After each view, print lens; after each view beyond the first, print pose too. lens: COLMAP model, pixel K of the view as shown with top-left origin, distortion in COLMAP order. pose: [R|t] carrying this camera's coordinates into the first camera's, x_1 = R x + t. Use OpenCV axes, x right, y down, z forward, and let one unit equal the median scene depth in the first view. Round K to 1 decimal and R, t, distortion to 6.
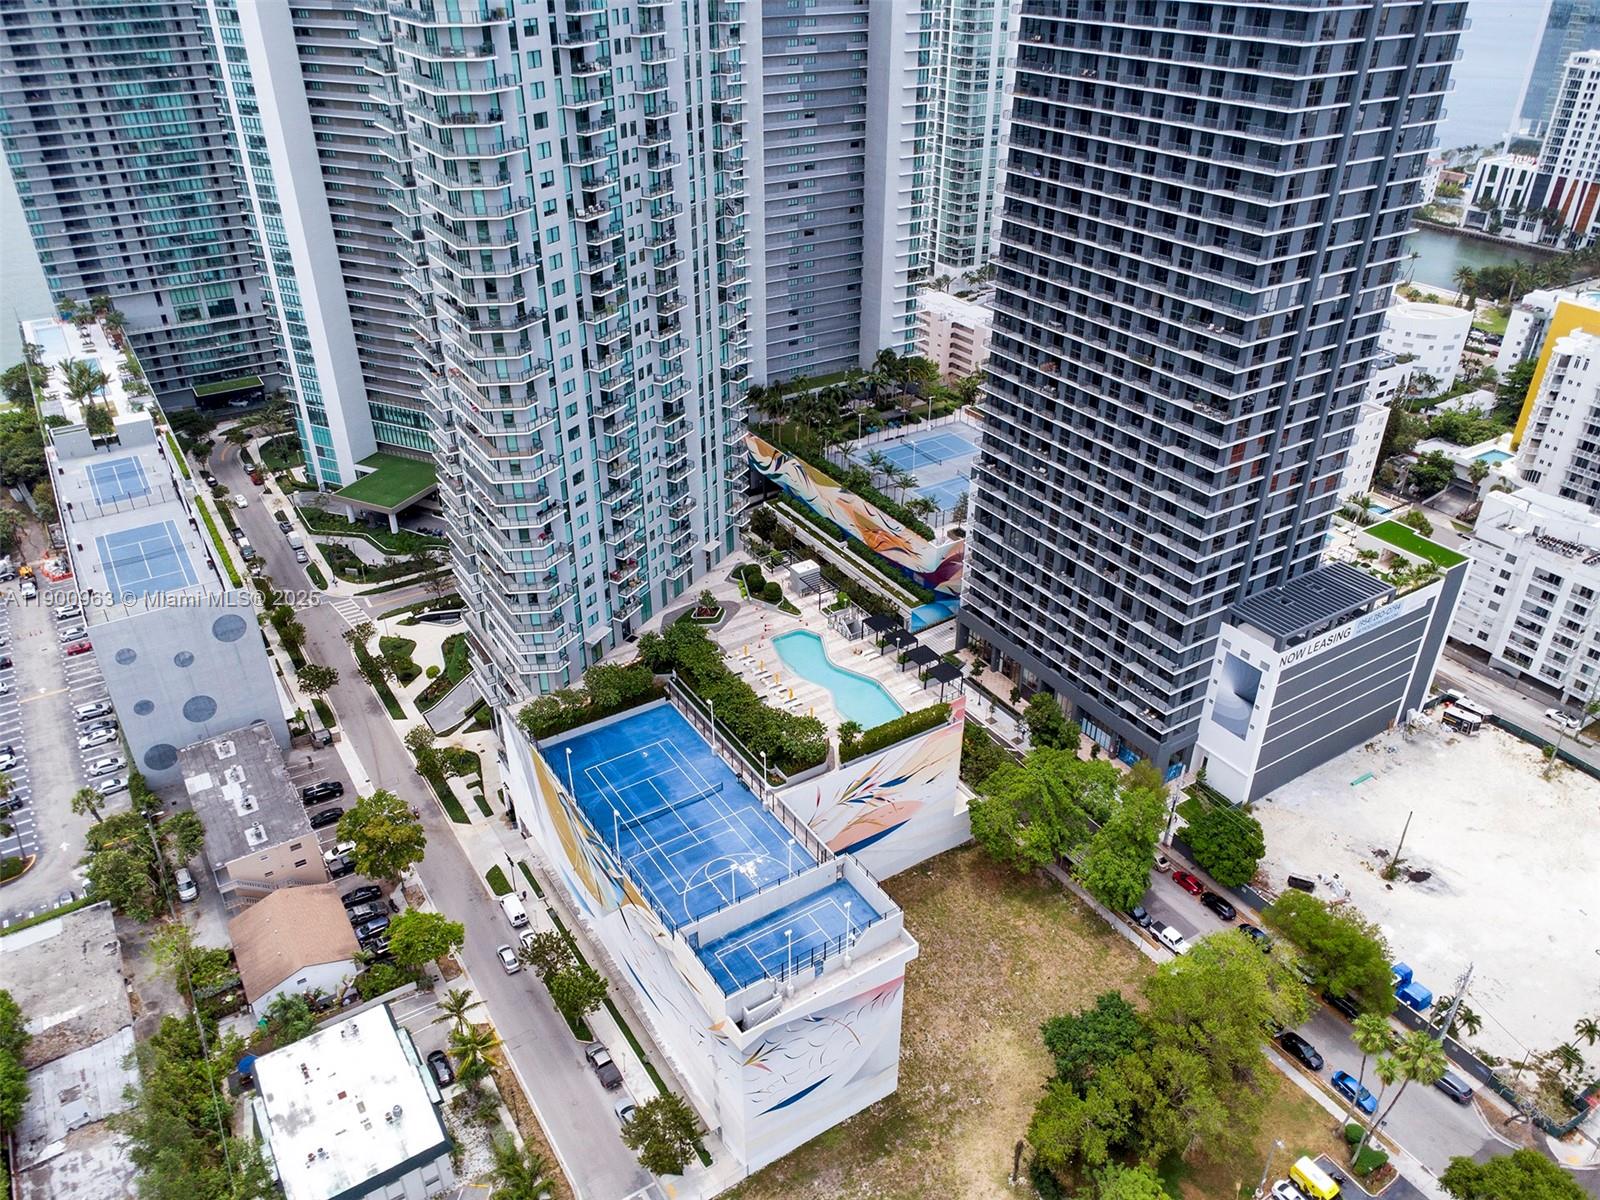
lens RADIAL K [[1163.3, 0, 800.0], [0, 1163.3, 600.0], [0, 0, 1]] dist [-0.001910, 0.002681]
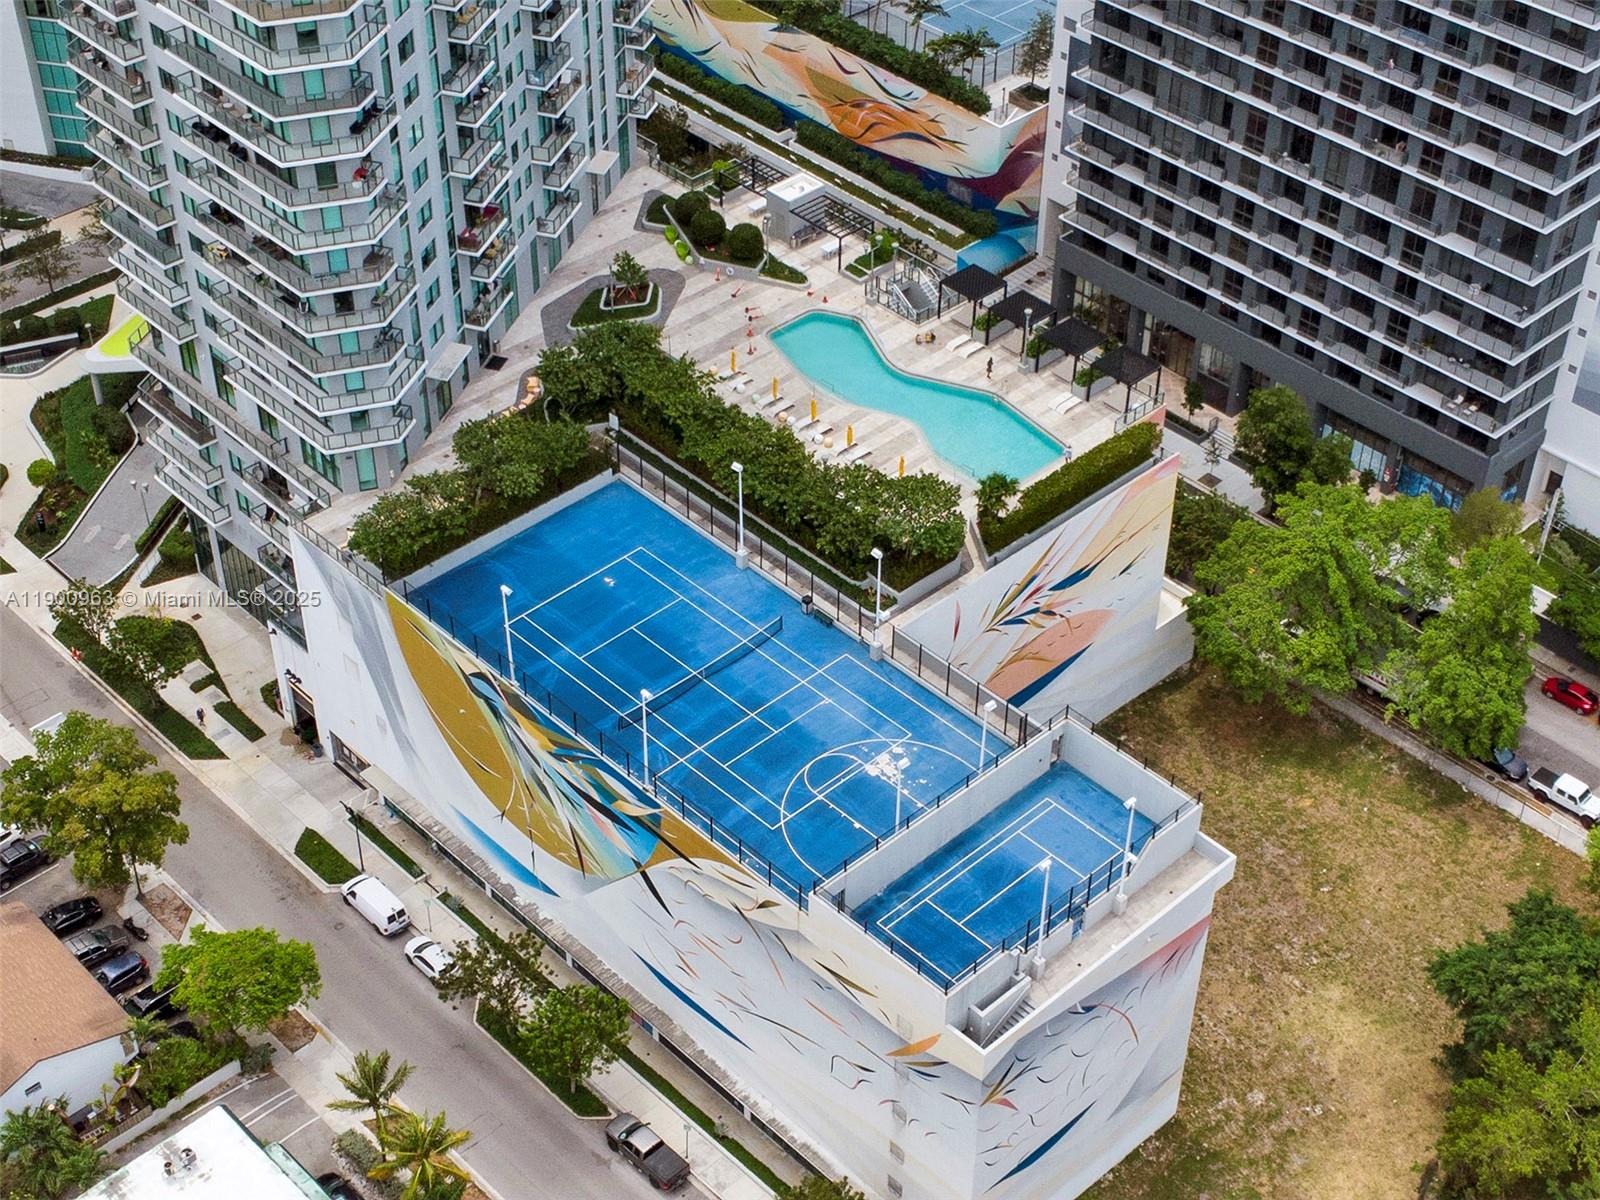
lens RADIAL K [[2316.3, 0, 778.2], [0, 2316.3, 621.1], [0, 0, 1]] dist [-0.046630, 0.089265]
pose [[0.982722, -0.118615, 0.142081, -0.191303], [0.093912, 0.981051, 0.169467, -0.016272], [-0.159490, -0.153196, 0.975240, -0.018326]]
